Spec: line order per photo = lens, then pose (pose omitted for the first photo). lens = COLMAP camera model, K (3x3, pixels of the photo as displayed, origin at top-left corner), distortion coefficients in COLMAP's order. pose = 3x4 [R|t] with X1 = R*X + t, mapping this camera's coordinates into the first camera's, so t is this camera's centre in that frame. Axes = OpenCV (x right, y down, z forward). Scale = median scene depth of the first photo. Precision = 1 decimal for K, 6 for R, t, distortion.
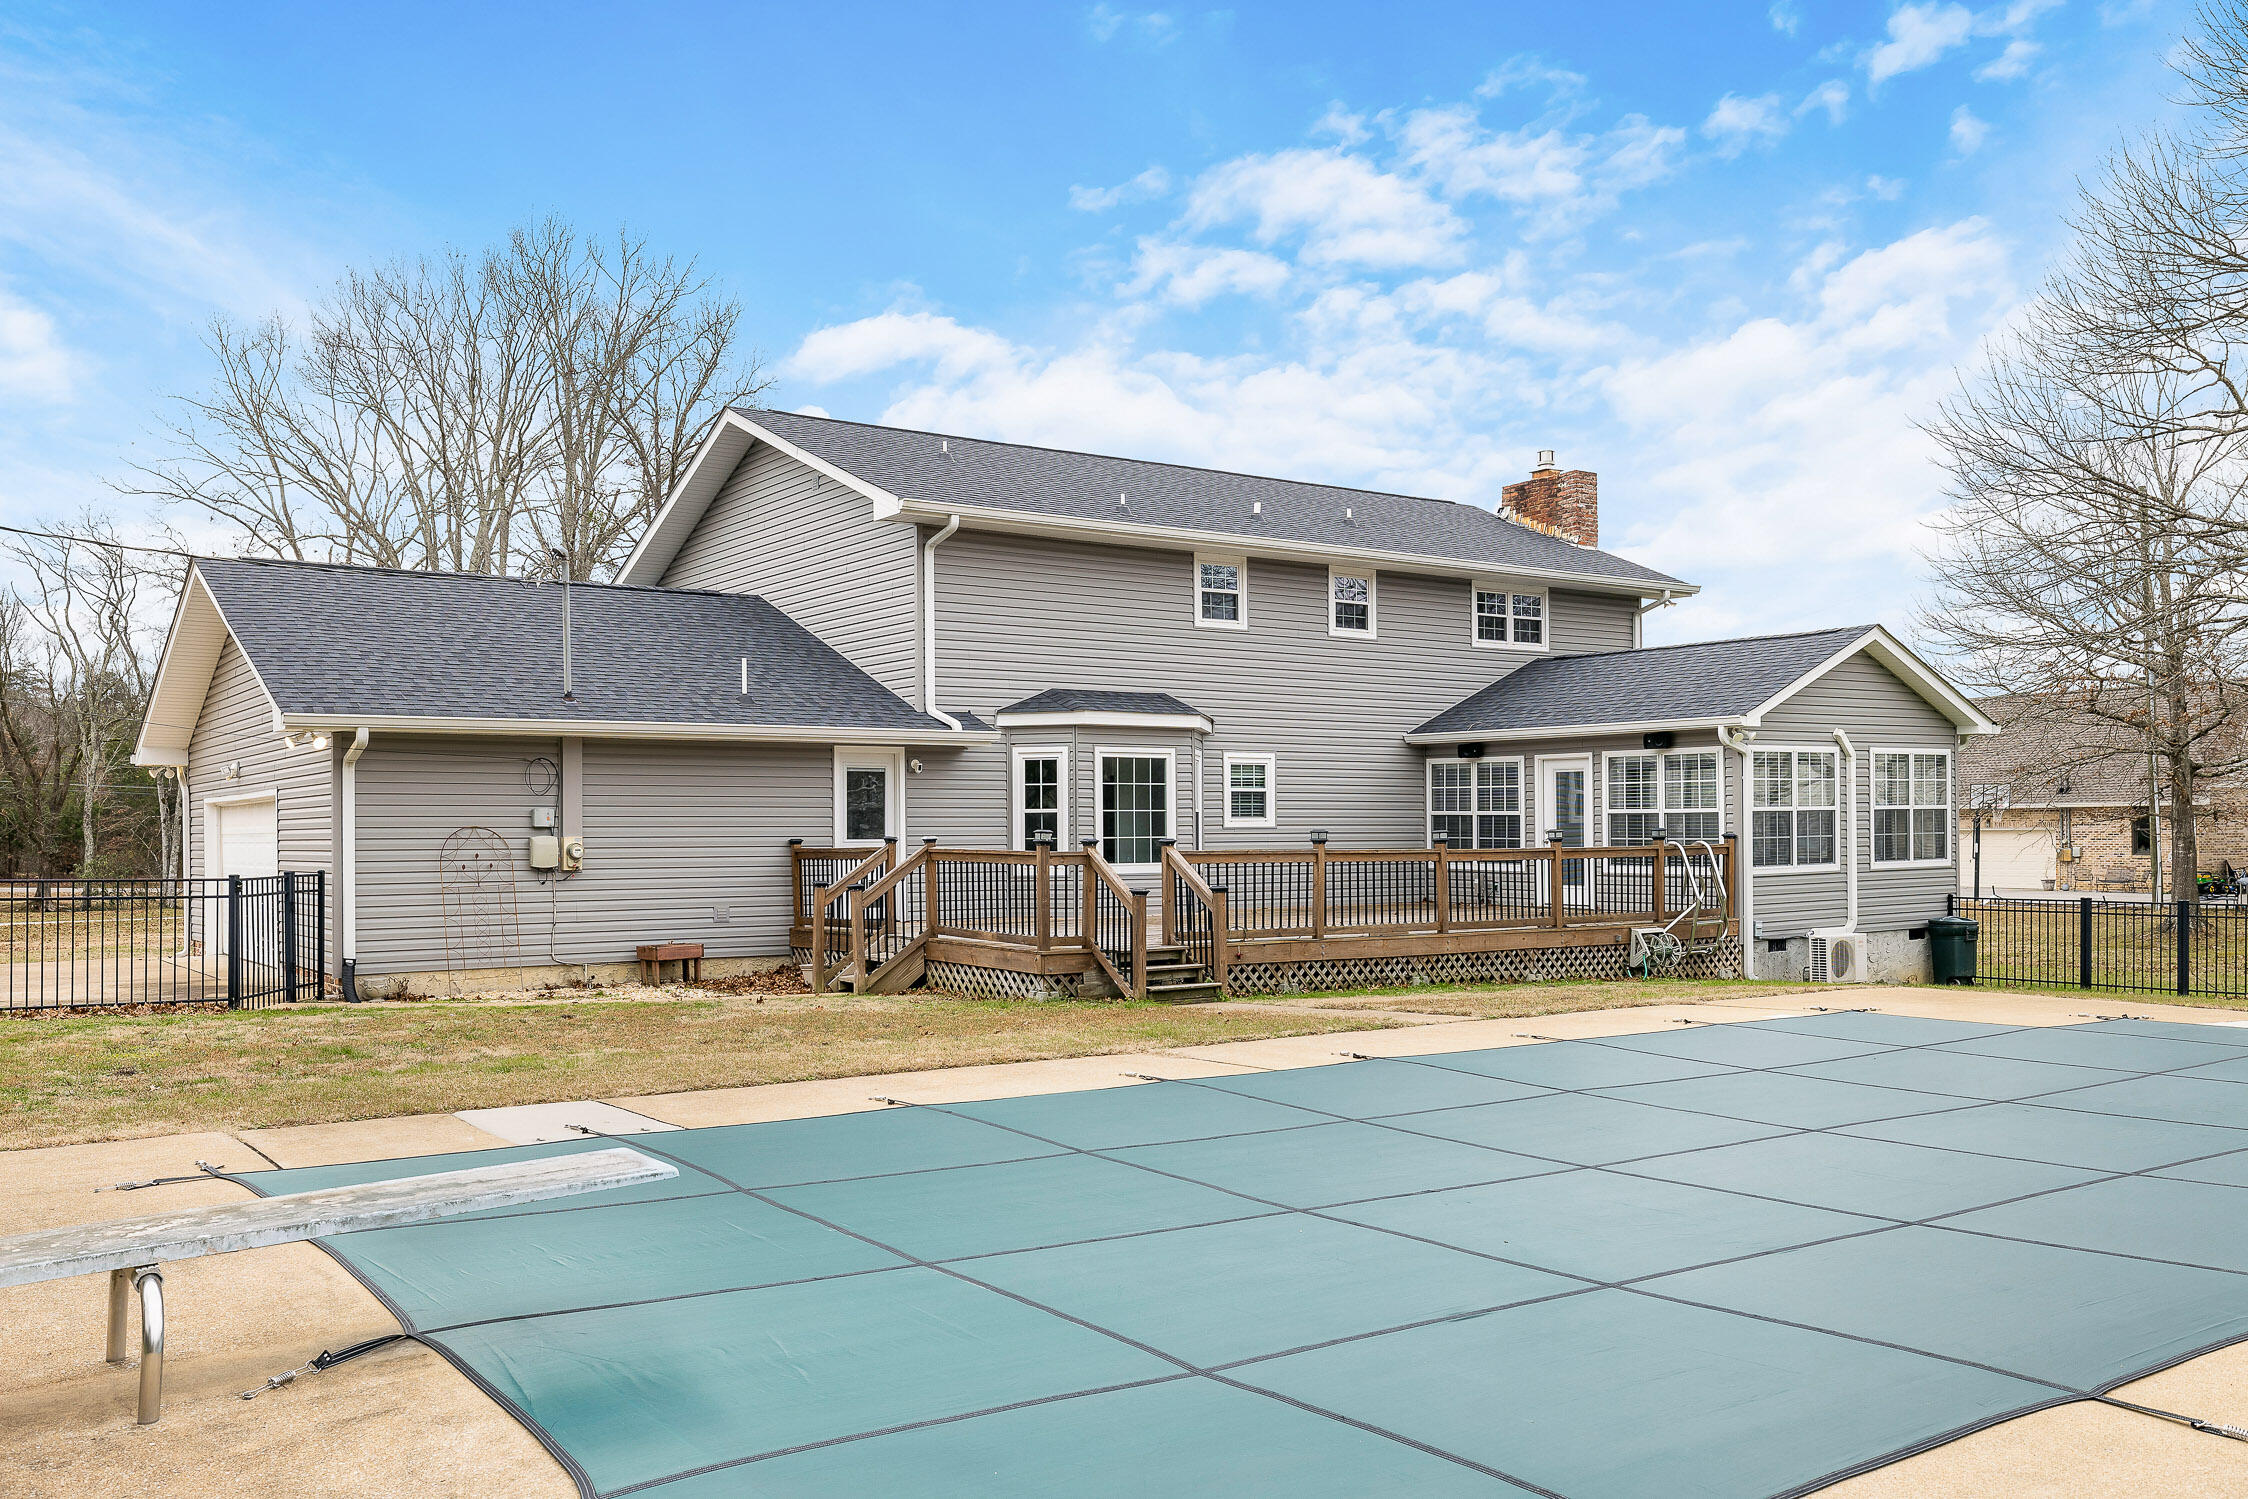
lens RADIAL K [[1800.8, 0, 1170.6], [0, 1800.8, 823.8], [0, 0, 1]] dist [0.004362, -0.004084]
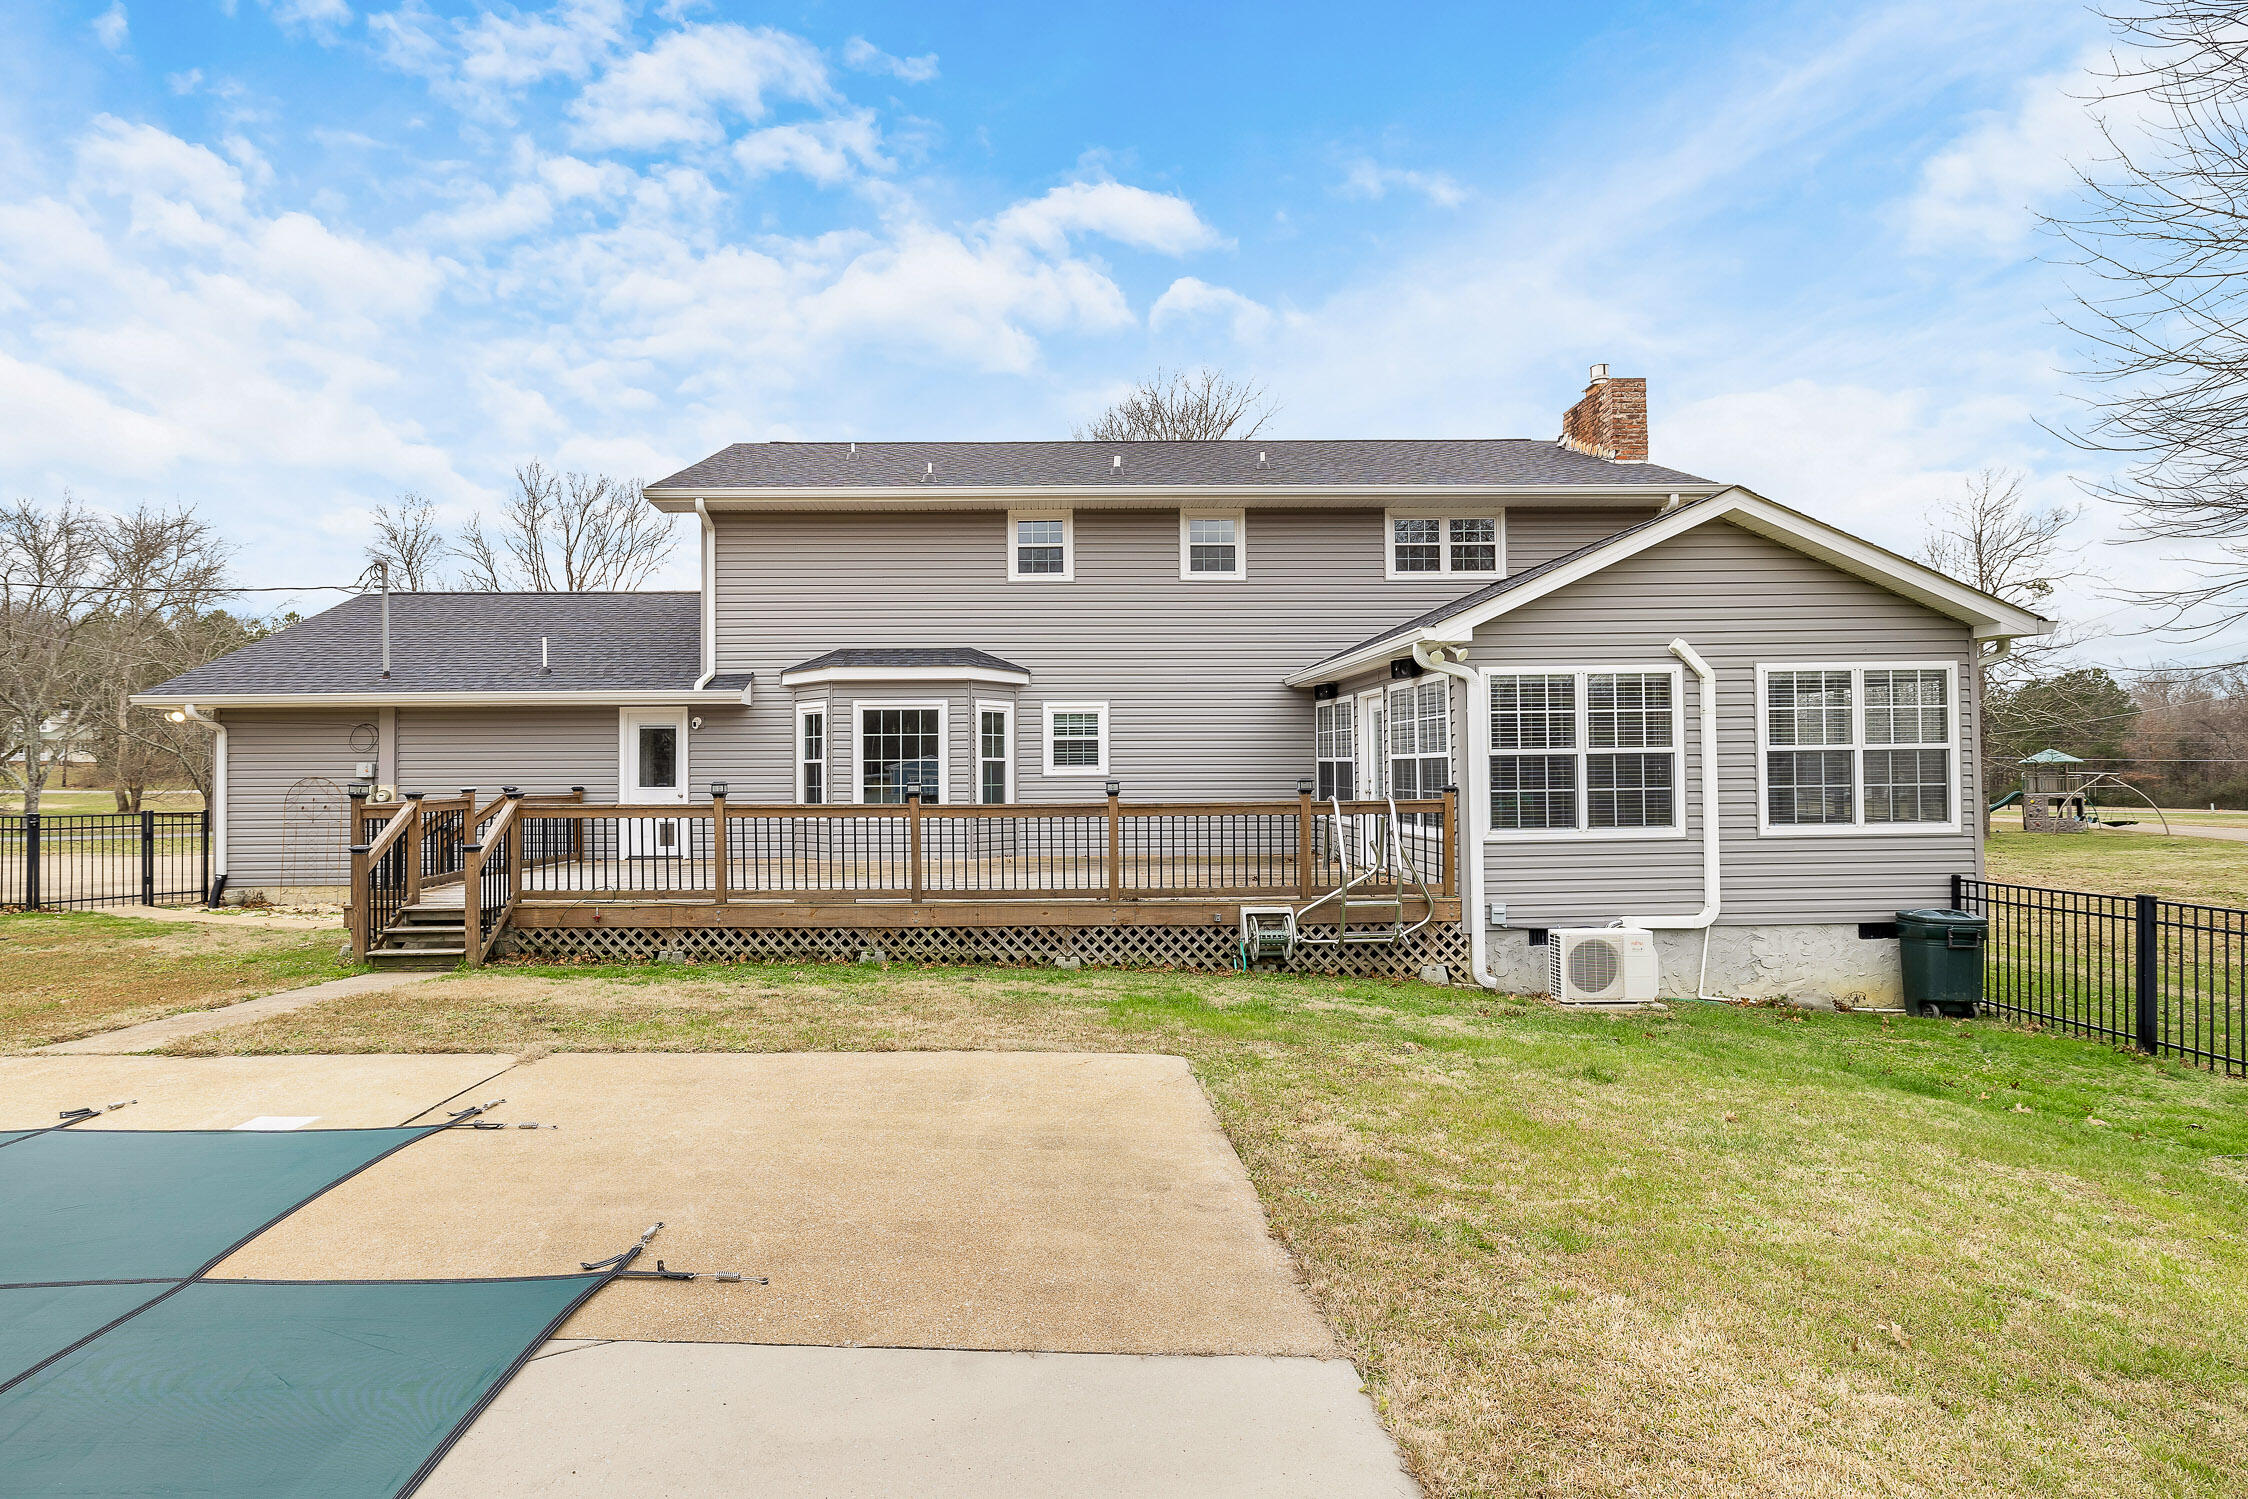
lens RADIAL K [[1143.9, 0, 1245.1], [0, 1143.9, 725.1], [0, 0, 1]] dist [0.001514, 0.000367]
pose [[0.824305, -0.023753, -0.565647, 0.490299], [0.004029, 0.999340, -0.036094, -0.002726], [0.566131, 0.027473, 0.823857, 0.530937]]
